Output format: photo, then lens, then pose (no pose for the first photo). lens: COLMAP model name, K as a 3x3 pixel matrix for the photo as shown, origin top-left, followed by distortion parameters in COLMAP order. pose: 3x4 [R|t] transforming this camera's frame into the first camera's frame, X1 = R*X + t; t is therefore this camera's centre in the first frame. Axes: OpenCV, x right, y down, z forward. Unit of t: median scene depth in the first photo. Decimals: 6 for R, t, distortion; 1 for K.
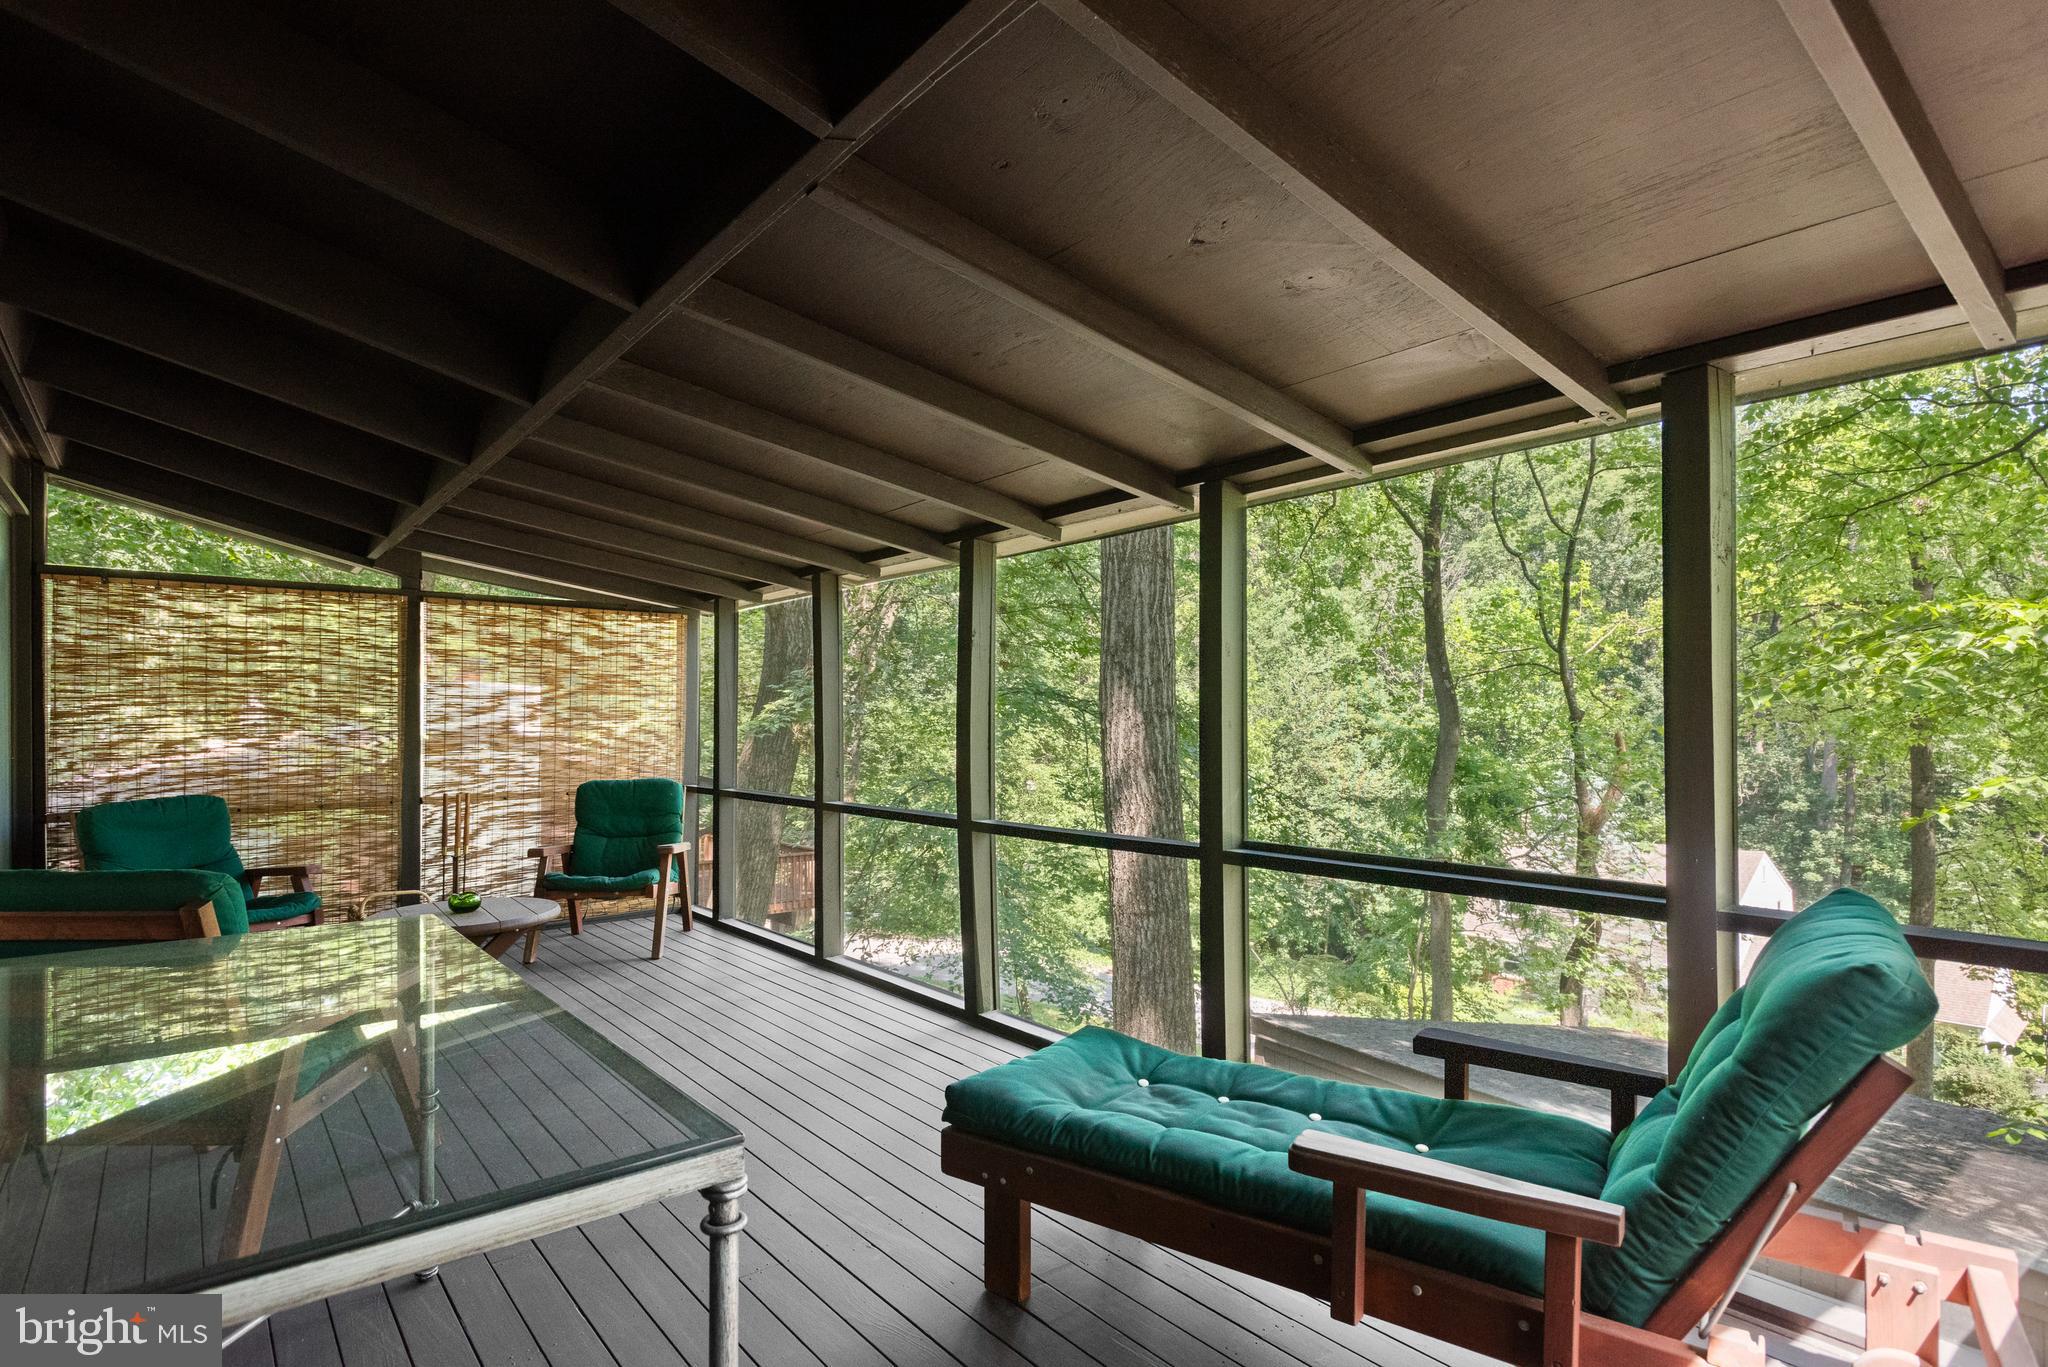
lens RADIAL K [[1056.6, 0, 1023.1], [0, 1056.6, 700.6], [0, 0, 1]] dist [0.016581, -0.005786]
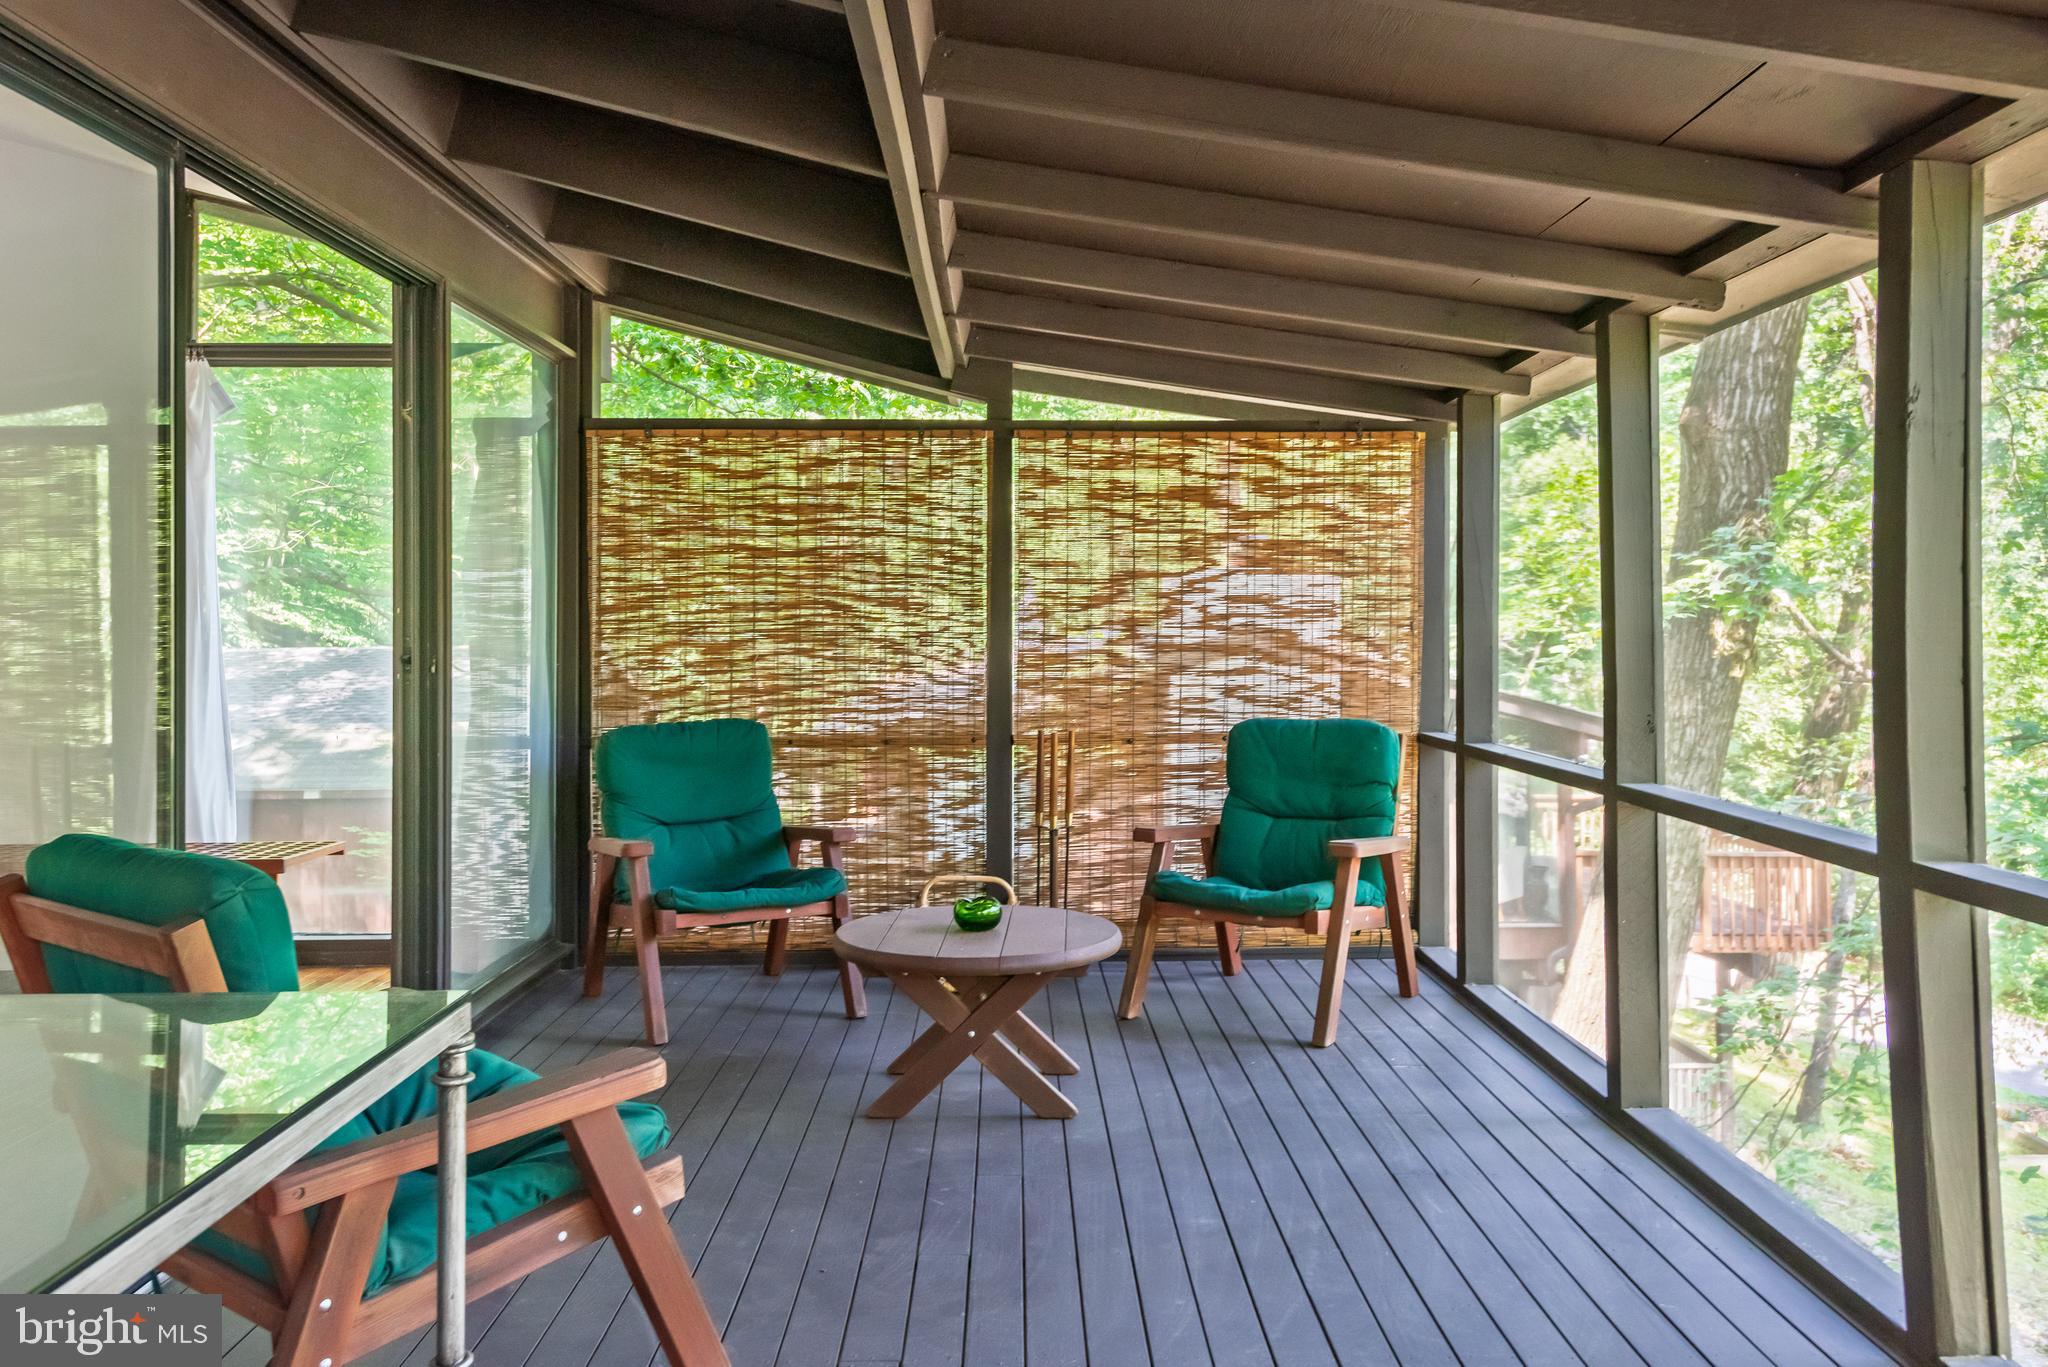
lens RADIAL K [[1591.5, 0, 1015.4], [0, 1591.5, 584.7], [0, 0, 1]] dist [0.045807, -0.023249]
pose [[0.784040, -0.014008, -0.620552, 0.048513], [0.010445, 0.999902, -0.009374, 0.007657], [0.620622, 0.000867, 0.784109, 0.229348]]
